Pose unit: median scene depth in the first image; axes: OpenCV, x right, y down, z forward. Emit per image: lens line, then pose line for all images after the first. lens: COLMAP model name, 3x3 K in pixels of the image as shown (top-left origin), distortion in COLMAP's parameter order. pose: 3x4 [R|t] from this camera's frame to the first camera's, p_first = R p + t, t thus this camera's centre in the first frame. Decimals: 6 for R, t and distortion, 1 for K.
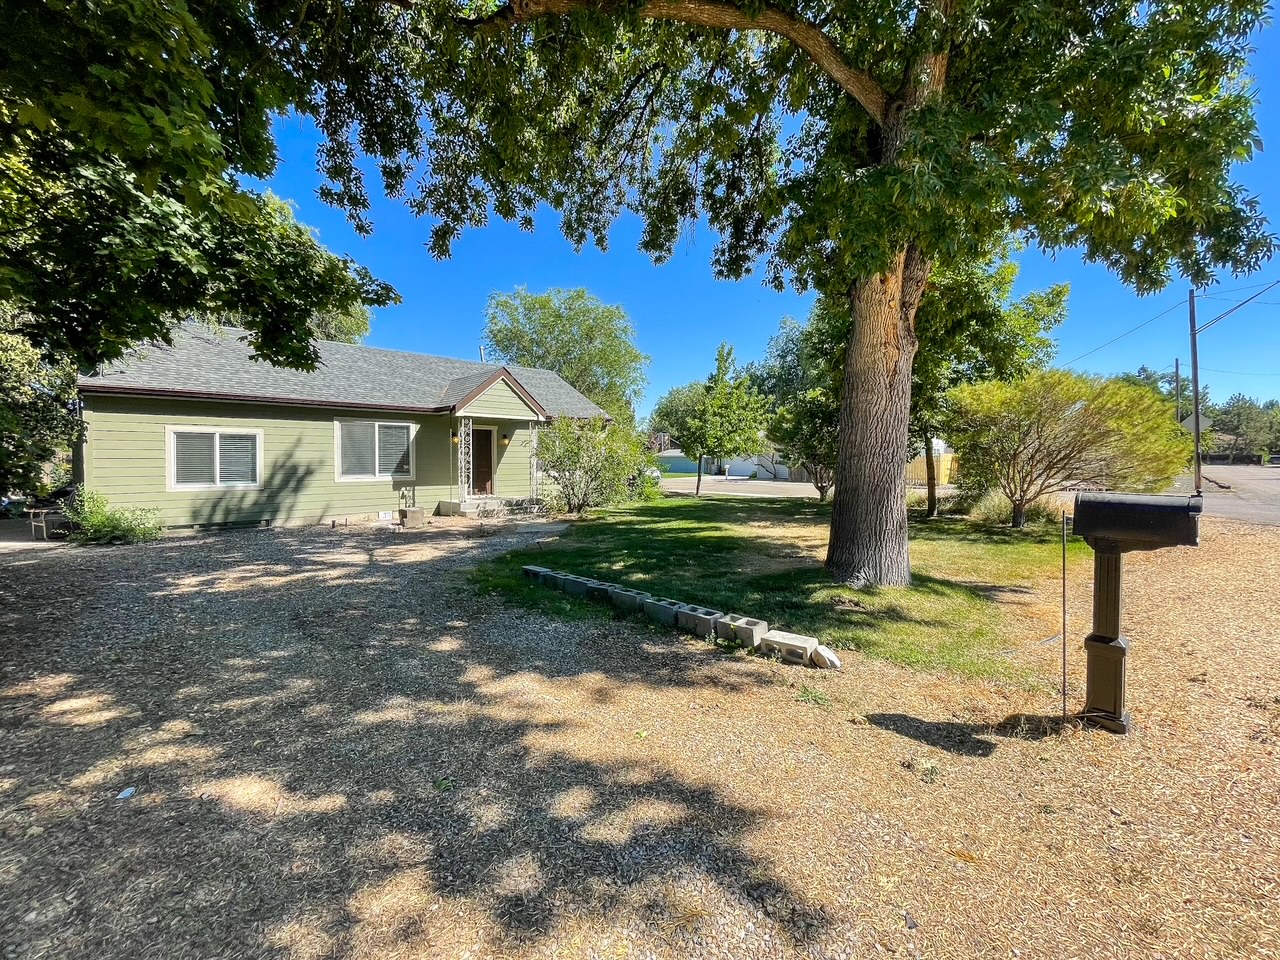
lens RADIAL K [[533.6, 0, 637.6], [0, 533.6, 457.9], [0, 0, 1]] dist [-0.001400, -0.000117]
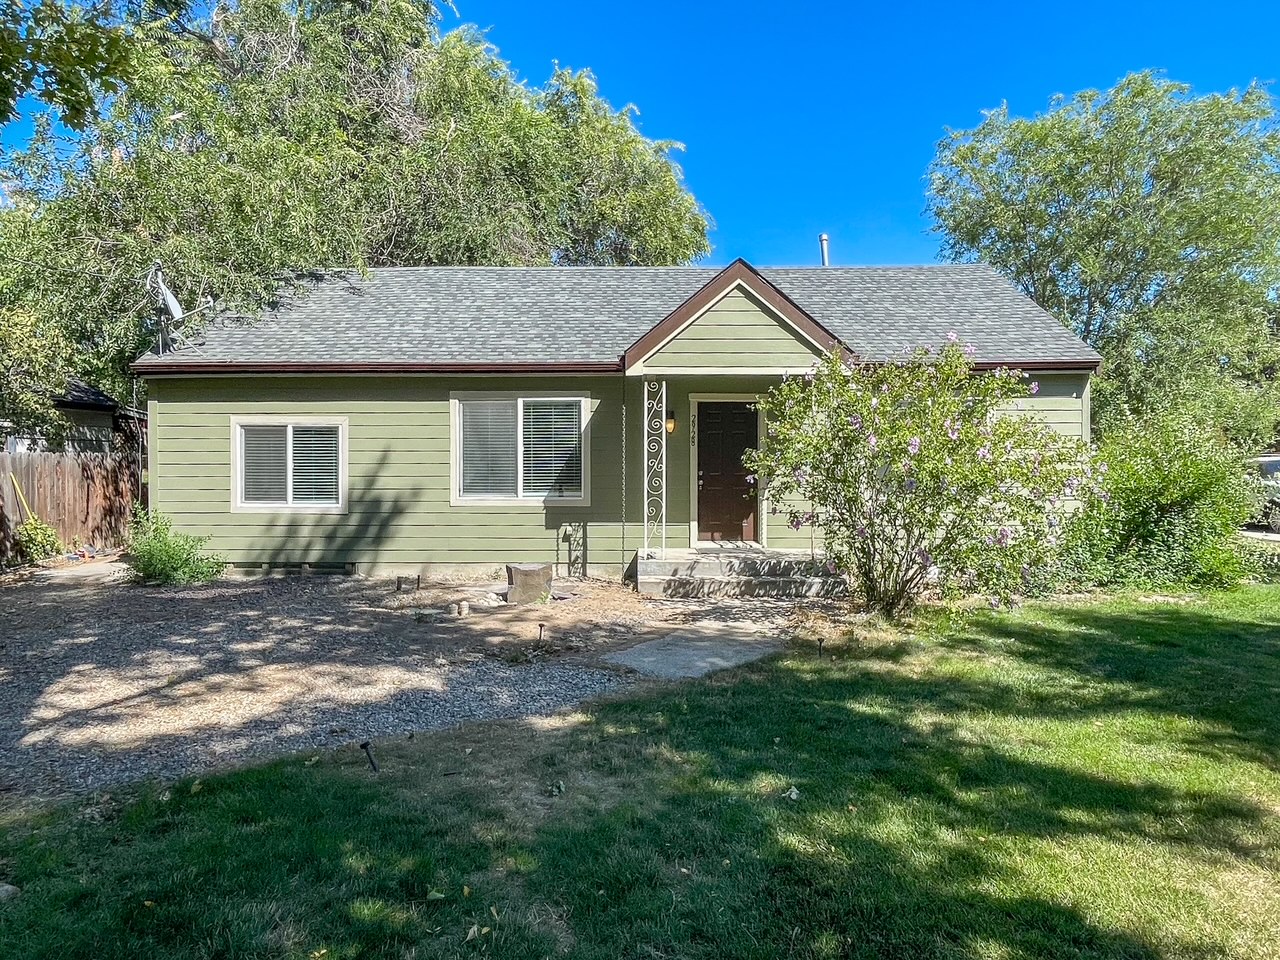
lens RADIAL K [[789.8, 0, 640.0], [0, 789.8, 480.0], [0, 0, 1]] dist [0.000930, 0.000105]
pose [[0.694386, 0.025409, -0.719154, 0.169313], [-0.002438, 0.999454, 0.032959, -0.009657], [0.719599, -0.021133, 0.694068, 0.505490]]
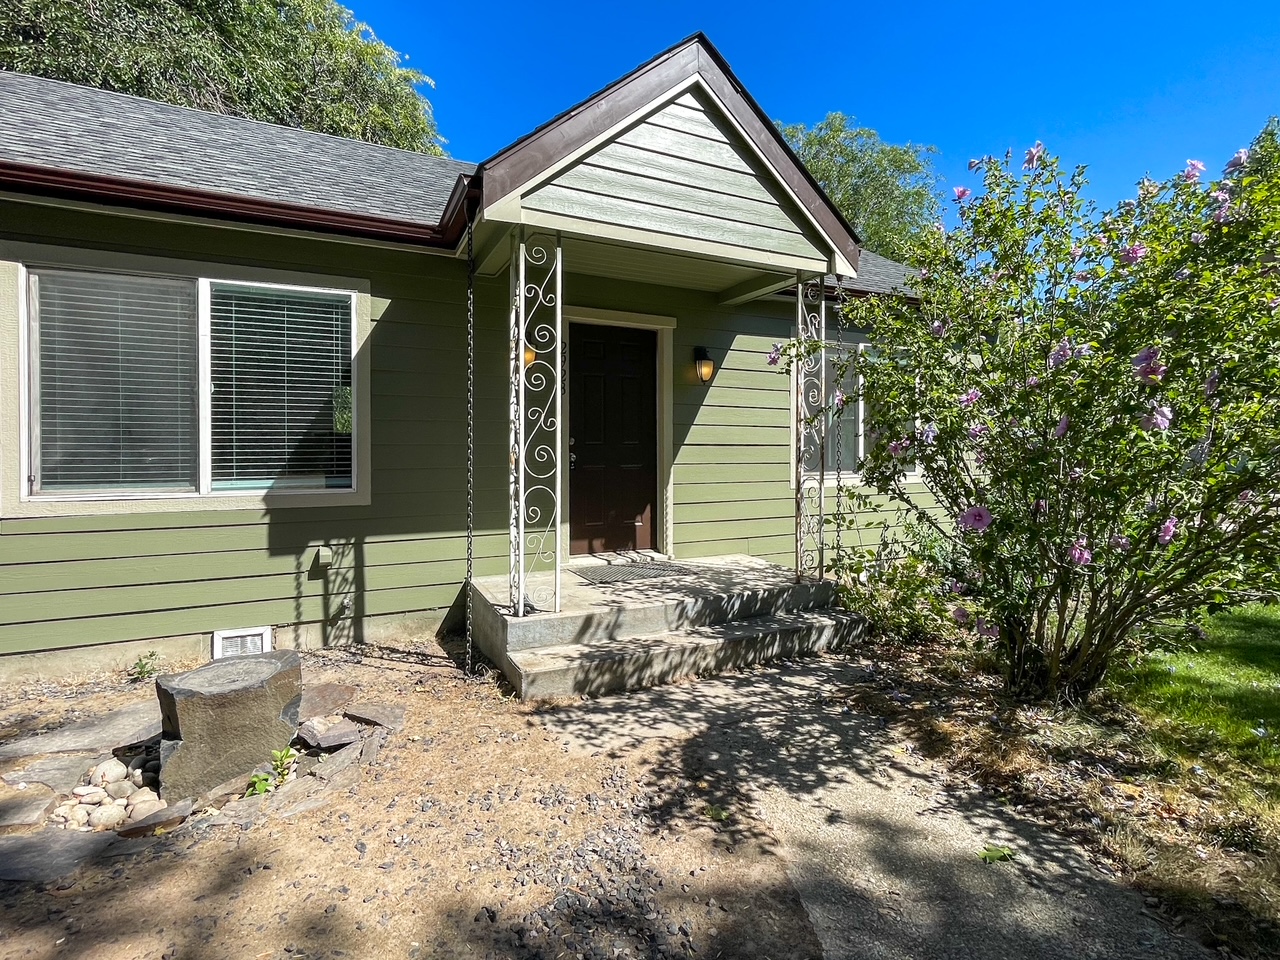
lens RADIAL K [[602.9, 0, 639.6], [0, 602.9, 458.0], [0, 0, 1]] dist [-0.001726, -0.000060]
pose [[0.943755, 0.011459, -0.330448, -0.193112], [-0.005267, 0.999793, 0.019627, 0.011326], [0.330605, -0.016783, 0.943620, 0.766105]]
